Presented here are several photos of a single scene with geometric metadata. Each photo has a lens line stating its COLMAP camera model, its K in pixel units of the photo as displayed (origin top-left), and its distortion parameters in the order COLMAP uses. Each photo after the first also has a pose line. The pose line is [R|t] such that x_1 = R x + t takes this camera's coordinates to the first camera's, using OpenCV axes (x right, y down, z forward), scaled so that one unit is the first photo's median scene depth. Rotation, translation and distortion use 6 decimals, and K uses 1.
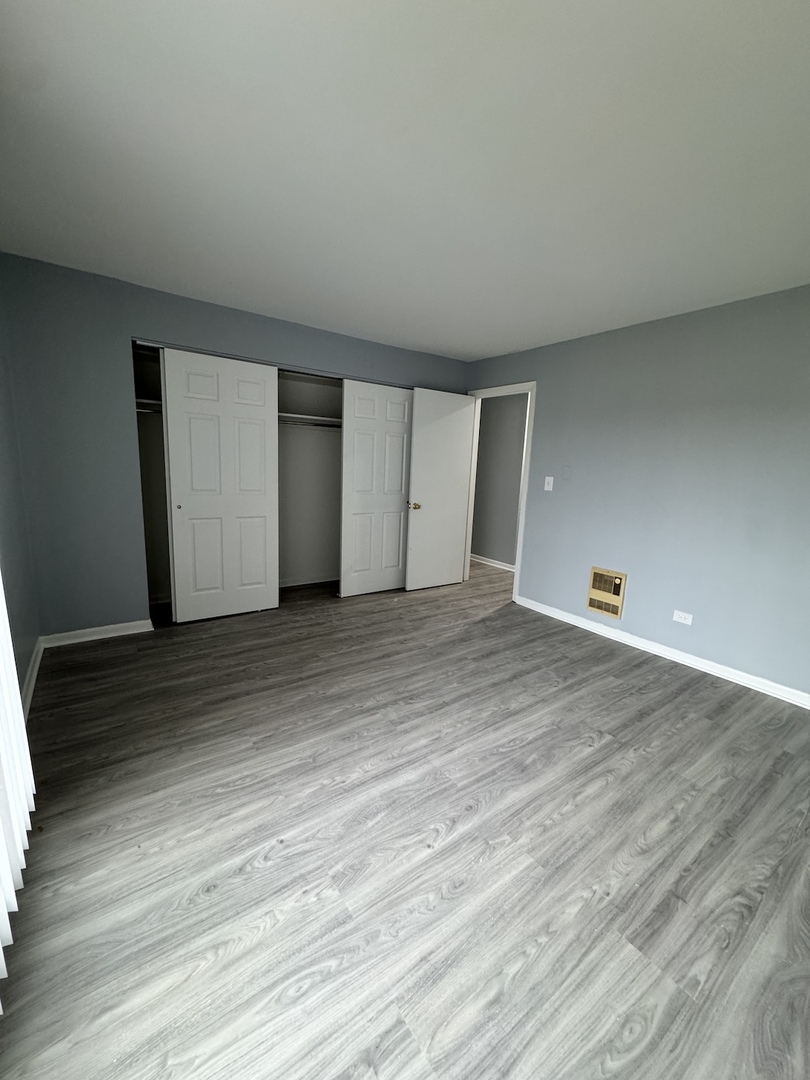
lens RADIAL K [[428.3, 0, 408.4], [0, 428.3, 540.9], [0, 0, 1]] dist [-0.004074, -0.000297]
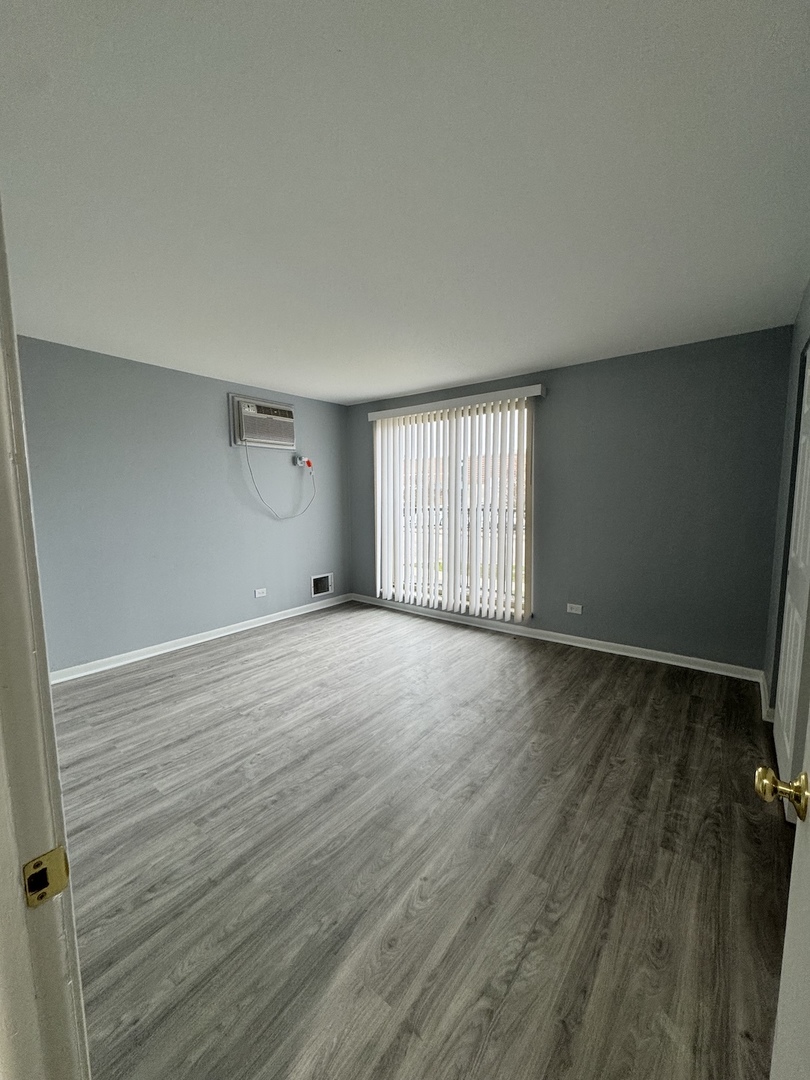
lens RADIAL K [[428.3, 0, 408.4], [0, 428.3, 540.9], [0, 0, 1]] dist [-0.004074, -0.000297]
pose [[-0.955631, -0.000349, -0.294567, 0.323526], [-0.083393, 0.959409, 0.269407, -0.330786], [0.282516, 0.282019, -0.916870, 1.813599]]
